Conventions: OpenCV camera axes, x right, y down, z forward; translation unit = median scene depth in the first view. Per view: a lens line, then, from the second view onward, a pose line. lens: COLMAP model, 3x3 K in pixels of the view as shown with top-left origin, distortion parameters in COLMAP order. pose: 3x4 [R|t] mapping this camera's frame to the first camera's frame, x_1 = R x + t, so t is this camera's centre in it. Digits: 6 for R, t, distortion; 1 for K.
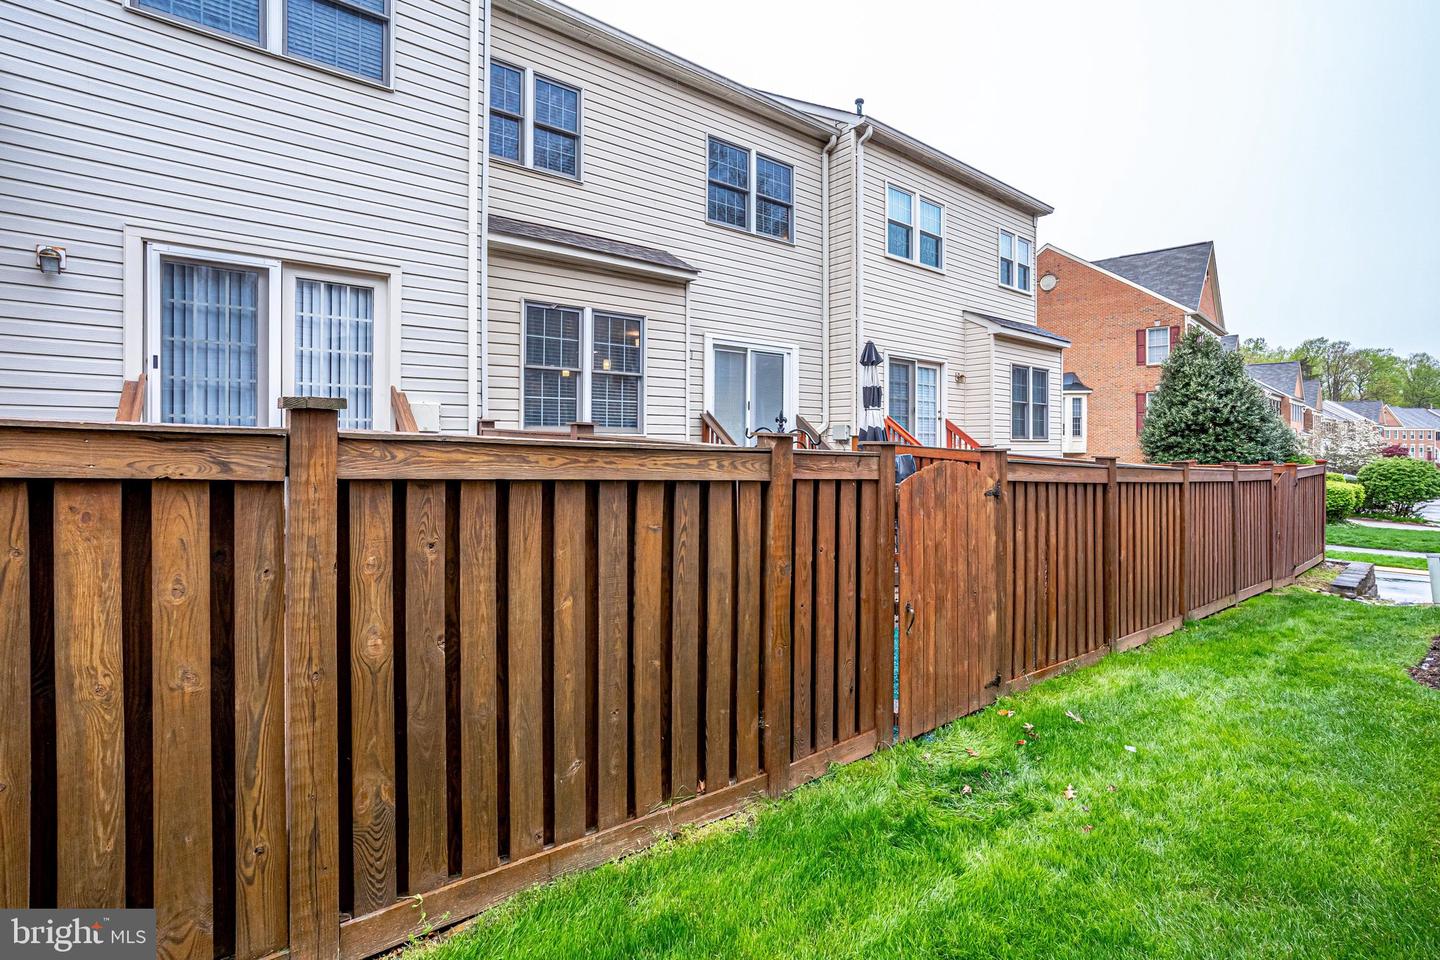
lens RADIAL K [[652.6, 0, 714.5], [0, 652.6, 439.3], [0, 0, 1]] dist [-0.002485, 0.000144]
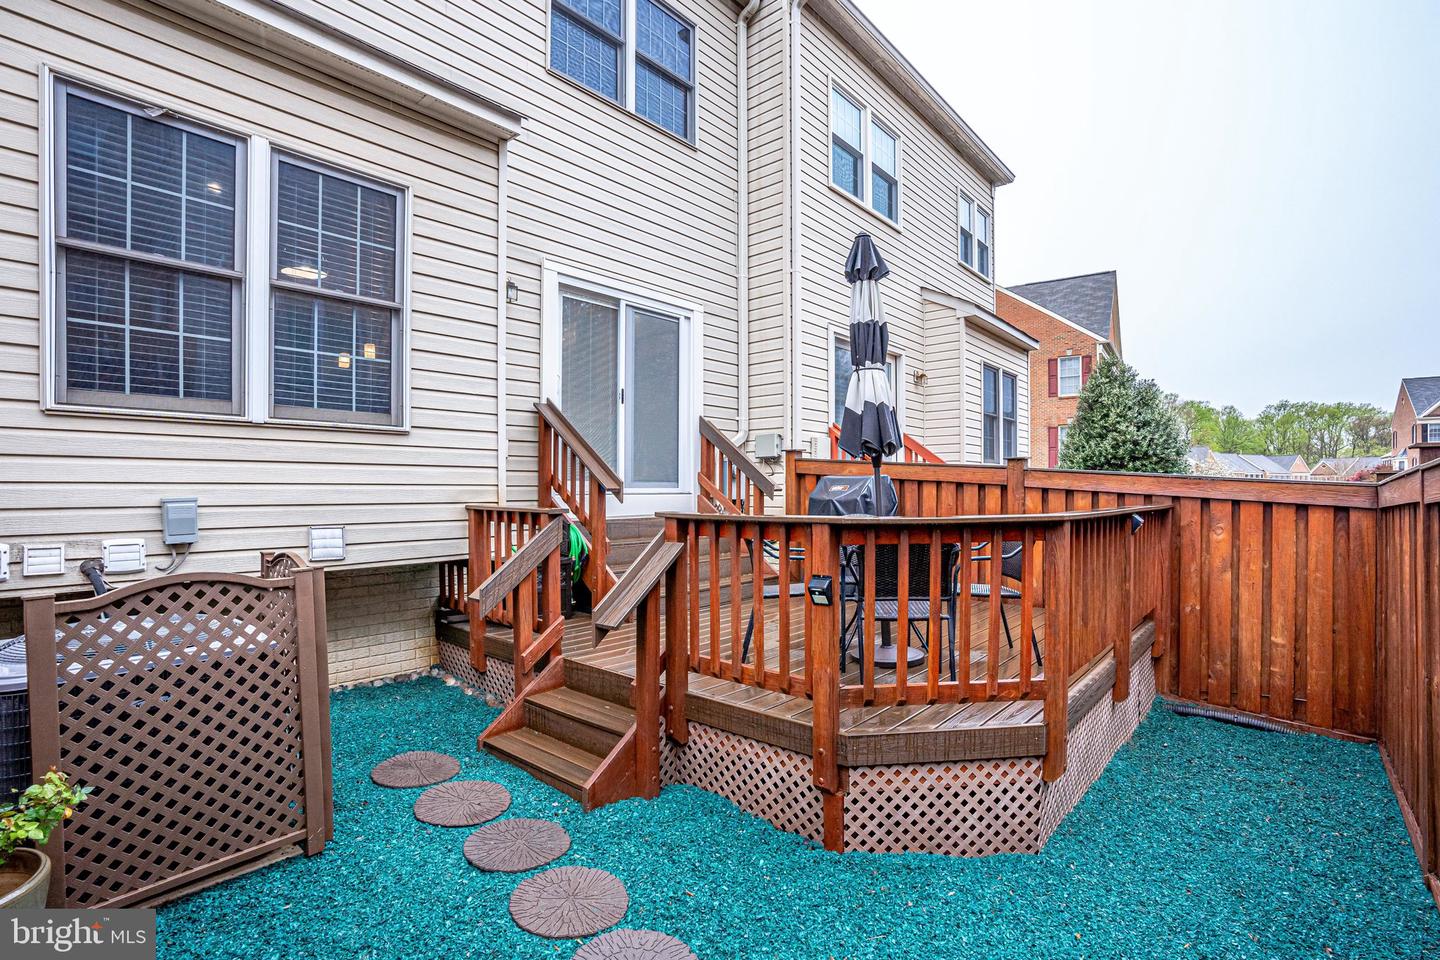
lens RADIAL K [[677.4, 0, 729.2], [0, 677.4, 487.0], [0, 0, 1]] dist [-0.042562, 0.000328]
pose [[0.980843, -0.003061, 0.194776, 0.025837], [0.002467, 0.999992, 0.003288, 0.027604], [-0.194784, -0.002744, 0.980842, 0.350592]]
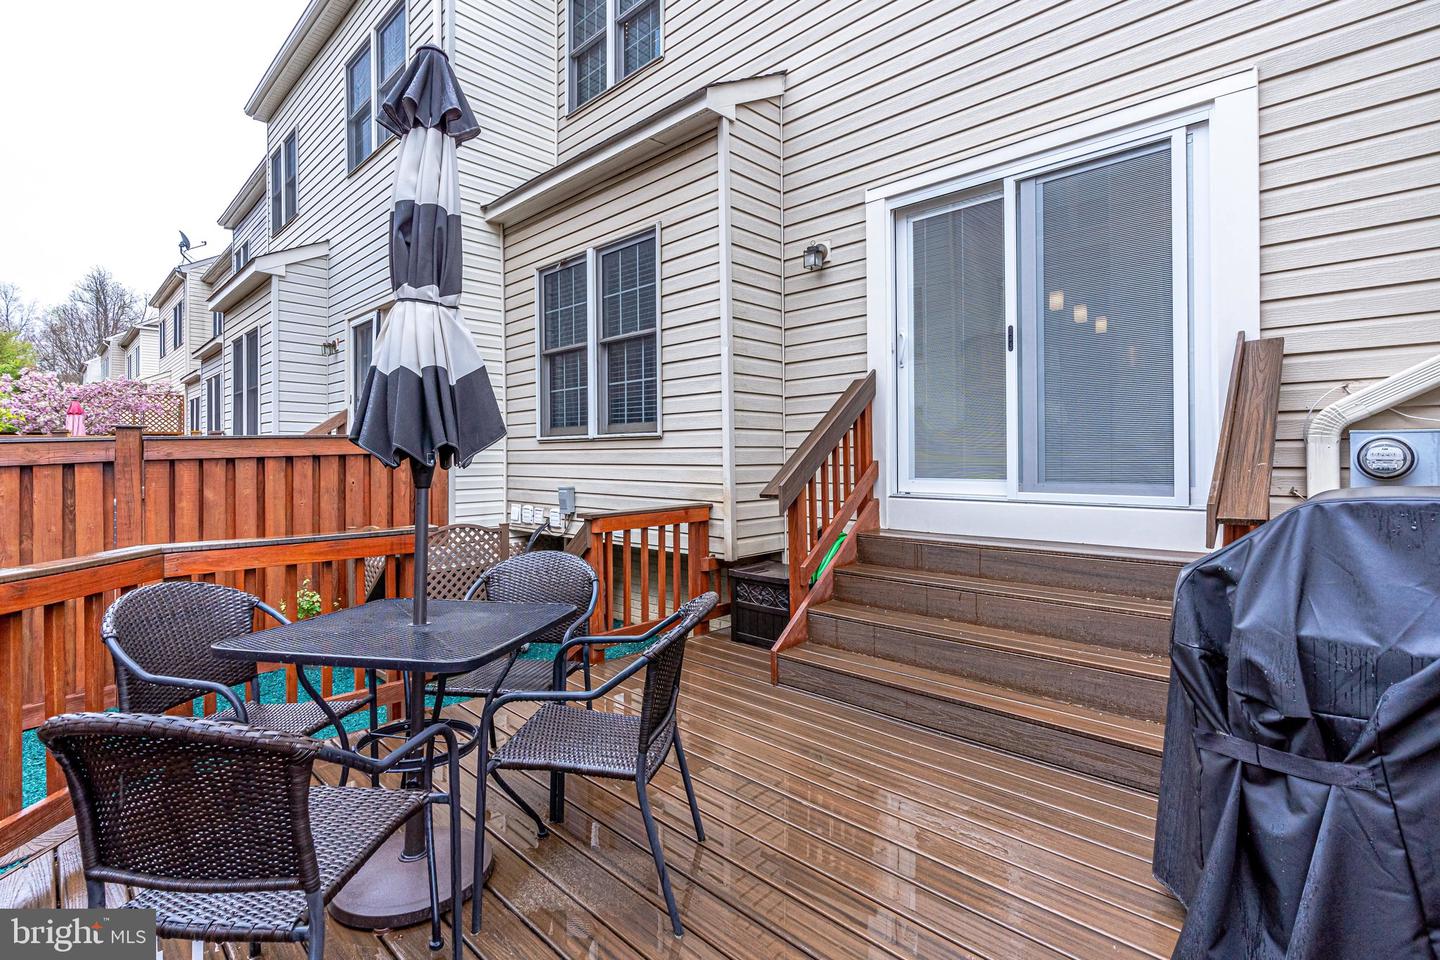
lens RADIAL K [[652.6, 0, 714.5], [0, 652.6, 439.3], [0, 0, 1]] dist [-0.002485, 0.000144]
pose [[0.157266, -0.036965, -0.986864, 0.344778], [0.004052, 0.999315, -0.036785, 0.012603], [0.987548, 0.001787, 0.157308, 0.735953]]
